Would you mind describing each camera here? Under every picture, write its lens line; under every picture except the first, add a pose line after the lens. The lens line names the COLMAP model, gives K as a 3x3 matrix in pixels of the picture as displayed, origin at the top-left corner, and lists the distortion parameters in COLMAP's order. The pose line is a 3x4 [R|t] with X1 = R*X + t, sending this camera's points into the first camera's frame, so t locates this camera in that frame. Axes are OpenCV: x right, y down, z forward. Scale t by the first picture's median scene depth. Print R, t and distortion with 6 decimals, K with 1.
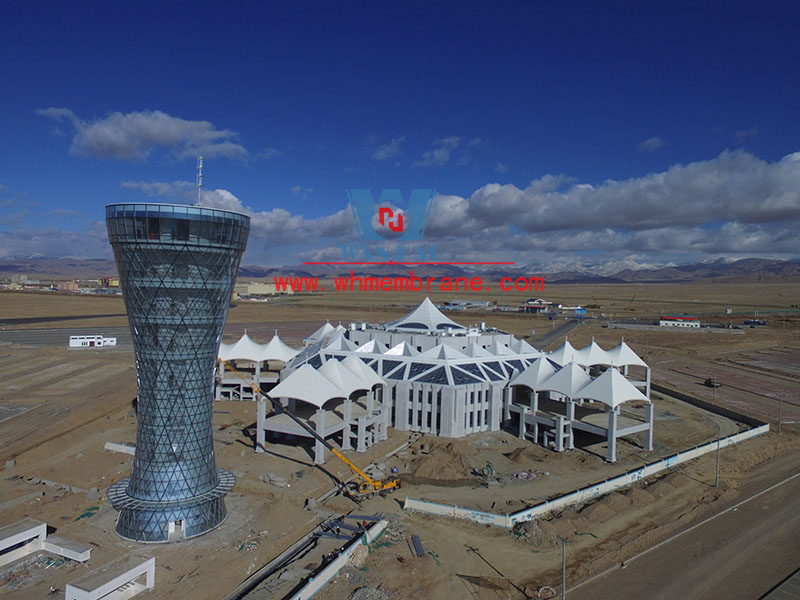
lens RADIAL K [[531.9, 0, 404.2], [0, 531.9, 300.5], [0, 0, 1]] dist [-0.012477, 0.022178]
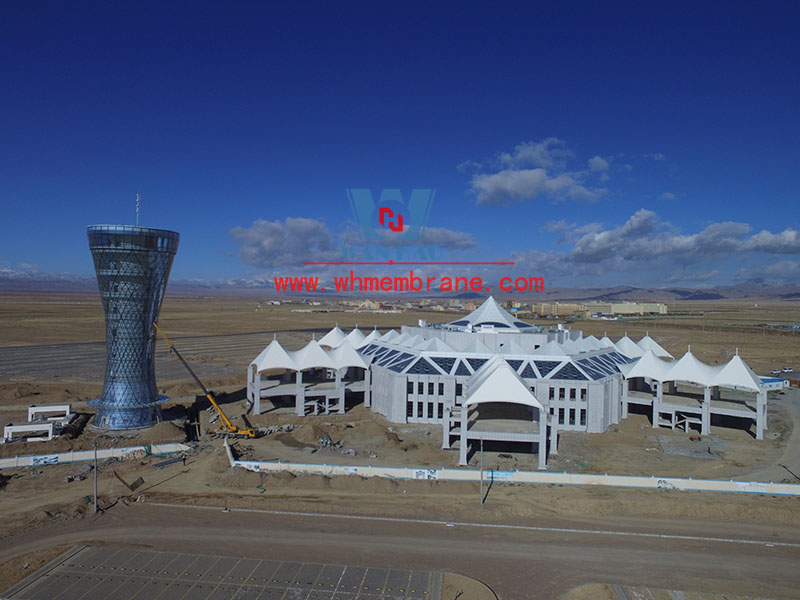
lens RADIAL K [[537.5, 0, 400.0], [0, 537.5, 300.0], [0, 0, 1]] dist [-0.001203, 0.001995]
pose [[0.729078, -0.011129, -0.684340, 0.919392], [-0.018840, 0.999163, -0.036320, 0.064812], [0.684172, 0.039373, 0.728258, 0.270904]]
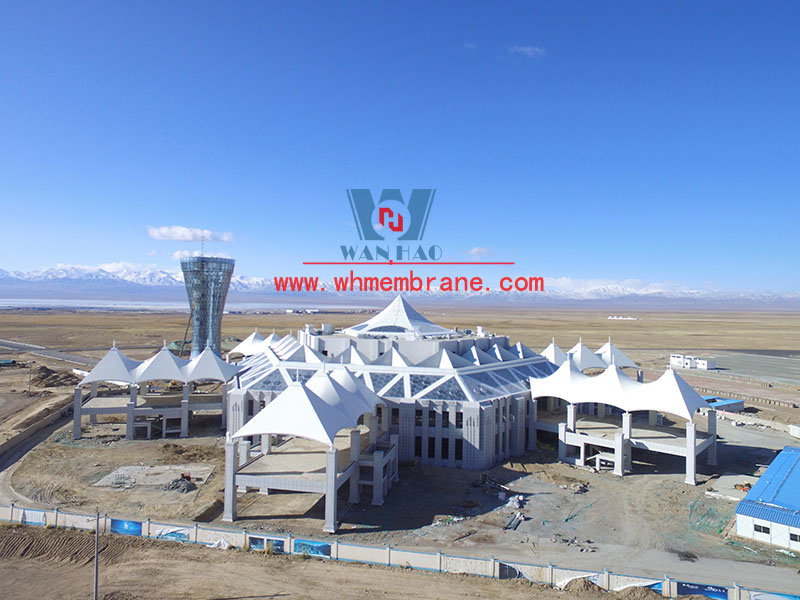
lens RADIAL K [[531.9, 0, 404.2], [0, 531.9, 300.5], [0, 0, 1]] dist [-0.012477, 0.022178]
pose [[0.671902, -0.024706, -0.740228, 1.001794], [-0.017550, 0.998632, -0.049261, 0.067474], [0.740432, 0.046090, 0.670549, 0.717456]]
